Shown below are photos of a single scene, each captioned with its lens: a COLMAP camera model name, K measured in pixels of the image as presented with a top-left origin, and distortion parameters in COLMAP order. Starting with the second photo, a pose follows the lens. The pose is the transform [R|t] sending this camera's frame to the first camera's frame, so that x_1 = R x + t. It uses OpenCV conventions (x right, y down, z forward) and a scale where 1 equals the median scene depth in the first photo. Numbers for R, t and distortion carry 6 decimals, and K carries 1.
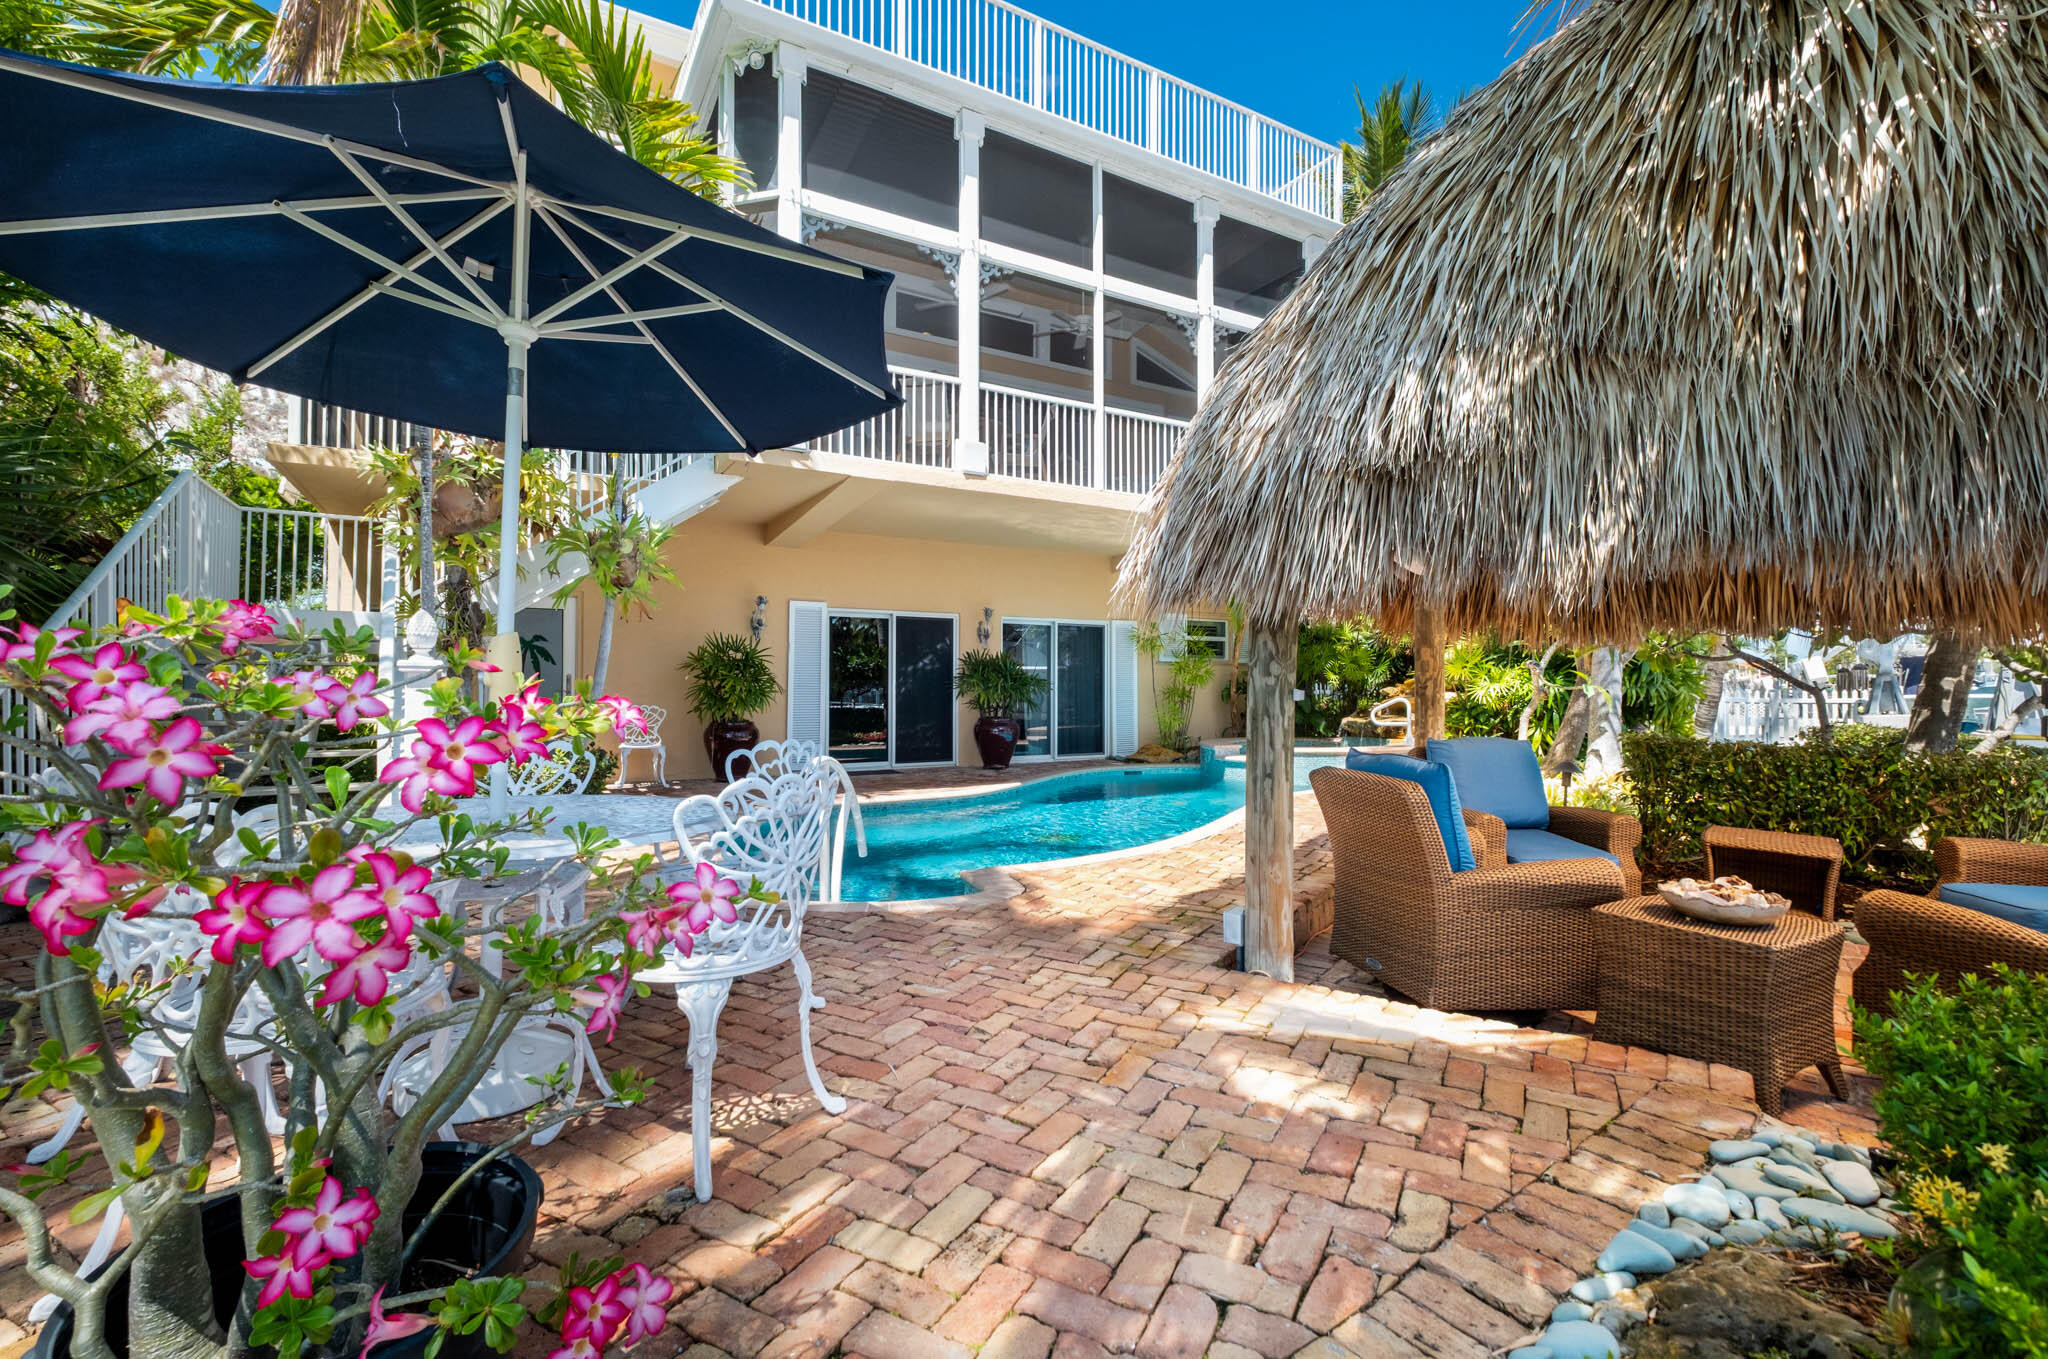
lens RADIAL K [[899.5, 0, 1019.1], [0, 899.5, 673.8], [0, 0, 1]] dist [0.000043, 0.000333]
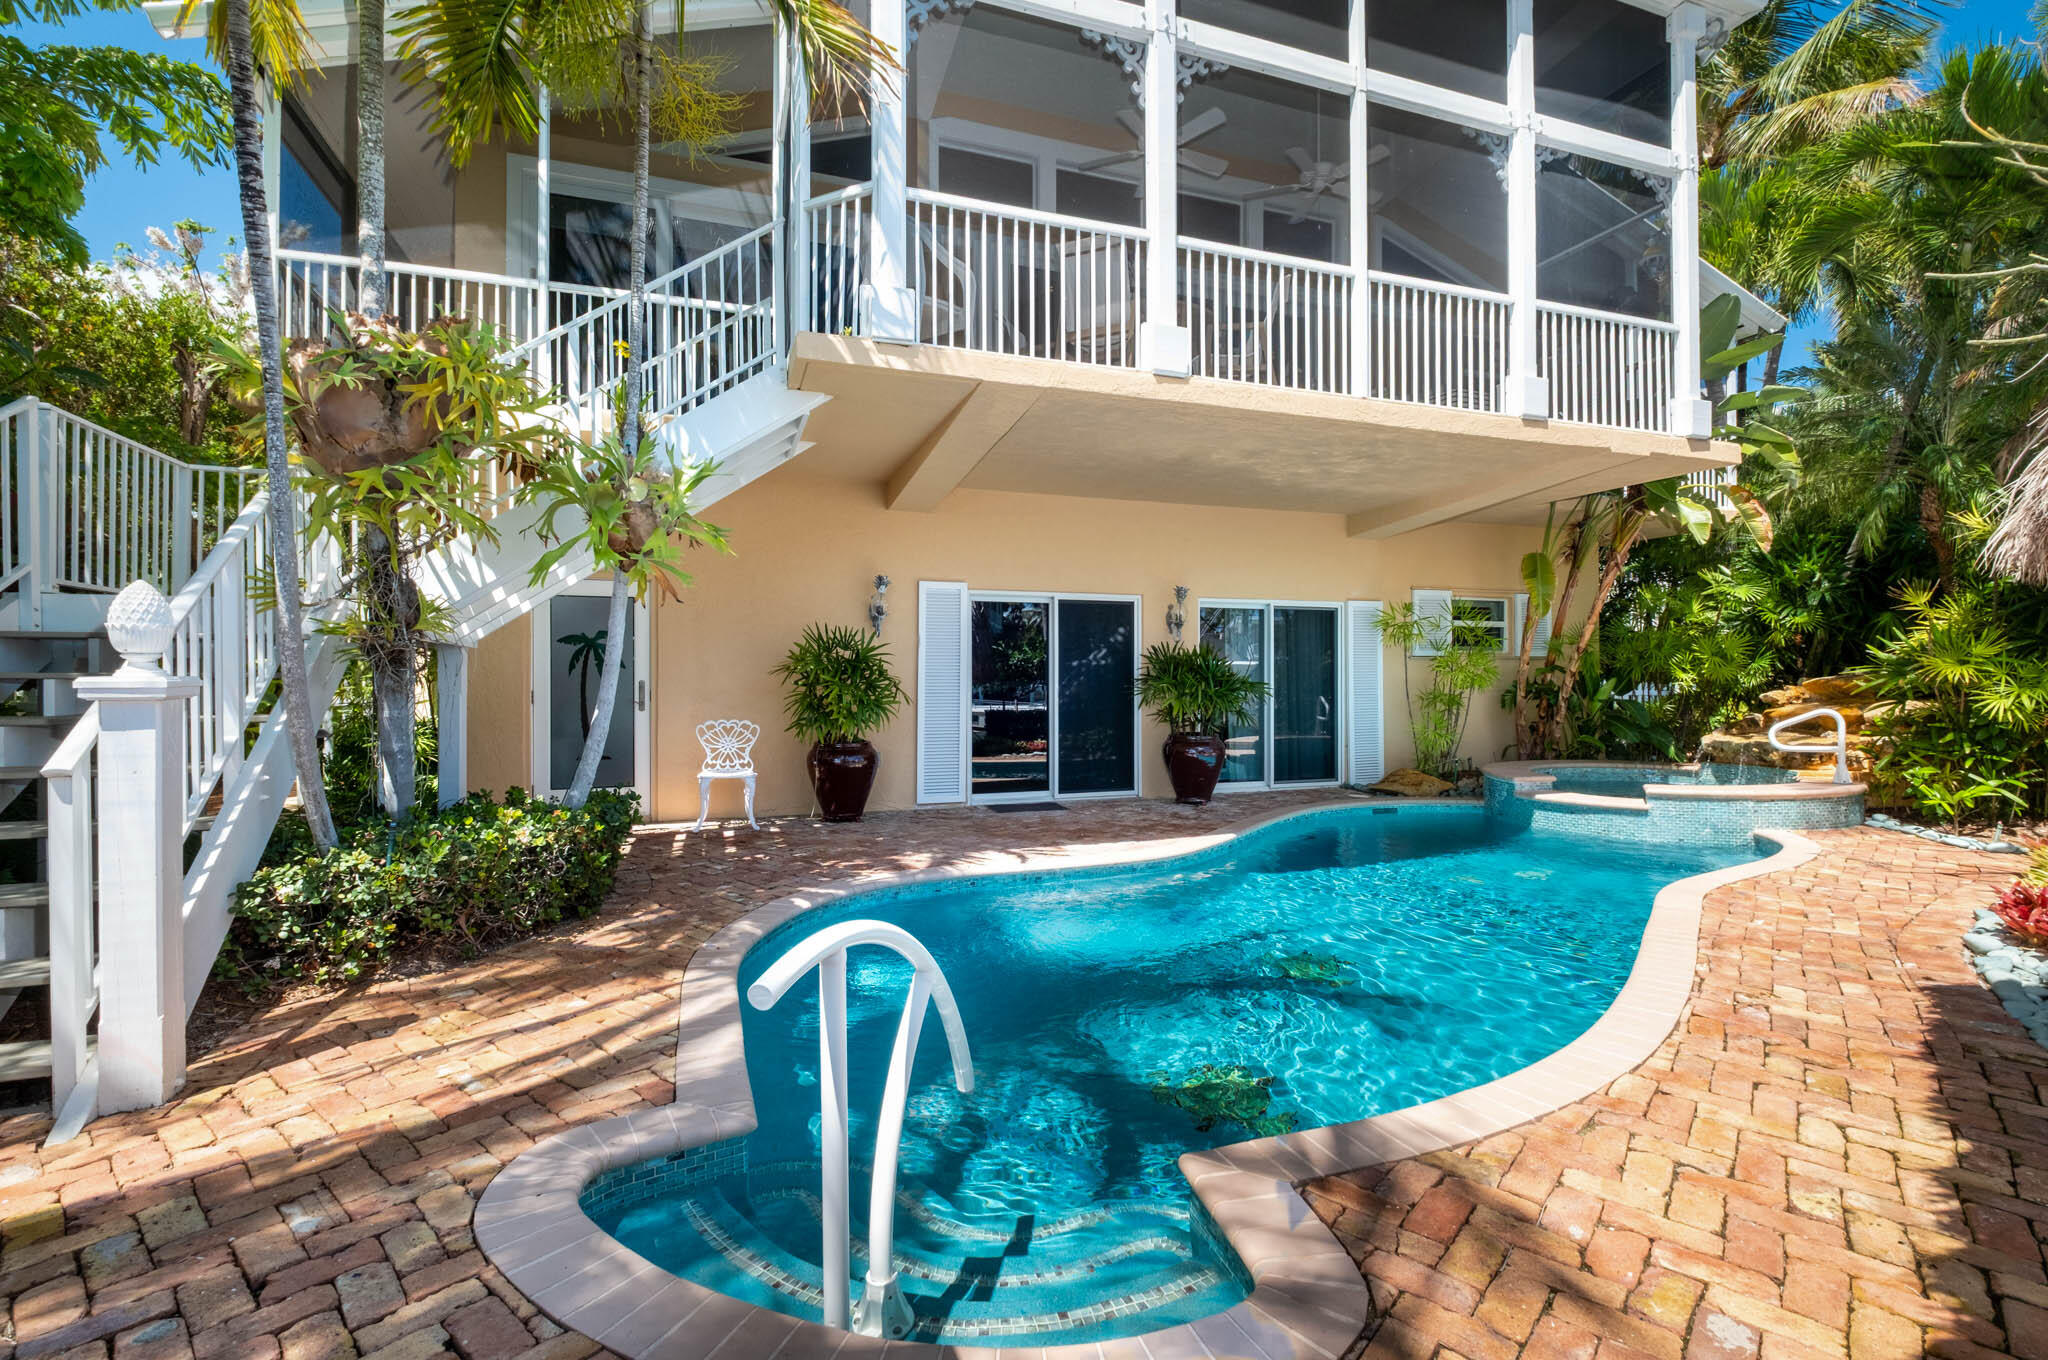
lens RADIAL K [[899.5, 0, 1014.1], [0, 899.5, 679.6], [0, 0, 1]] dist [0.000043, 0.000333]
pose [[0.980602, -0.002420, -0.195994, -0.026406], [0.005535, 0.999867, 0.015347, -0.008774], [0.195931, -0.016134, 0.980485, 0.261243]]
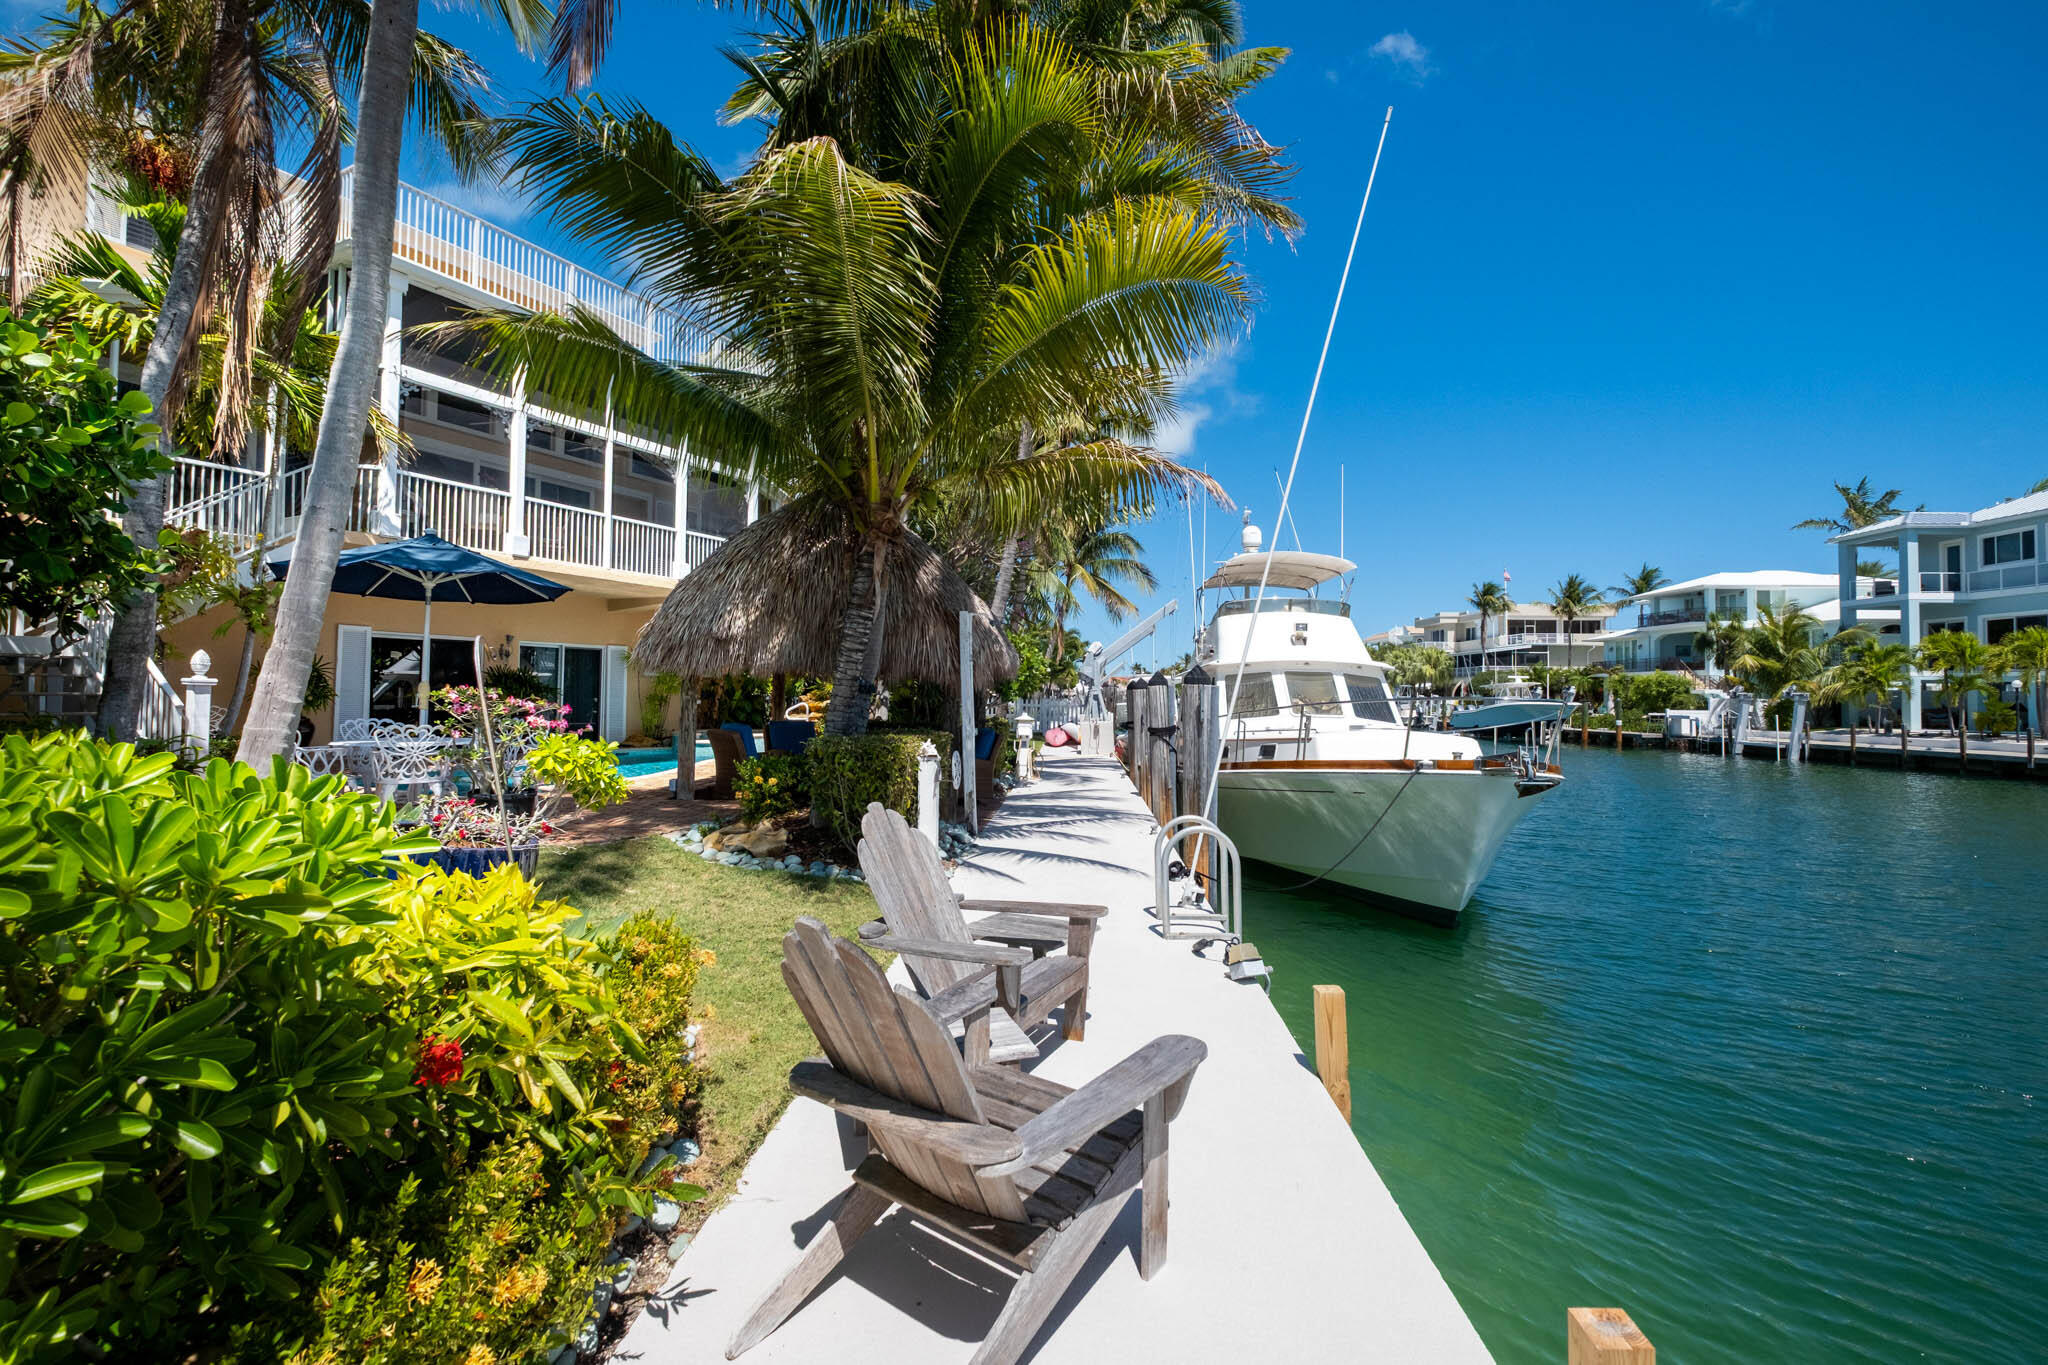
lens RADIAL K [[899.5, 0, 1023.1], [0, 899.5, 669.2], [0, 0, 1]] dist [0.000043, 0.000333]
pose [[0.848743, 0.026246, 0.528153, -0.100225], [-0.021504, 0.999654, -0.015118, -0.018607], [-0.528368, 0.001474, 0.849014, -0.604349]]
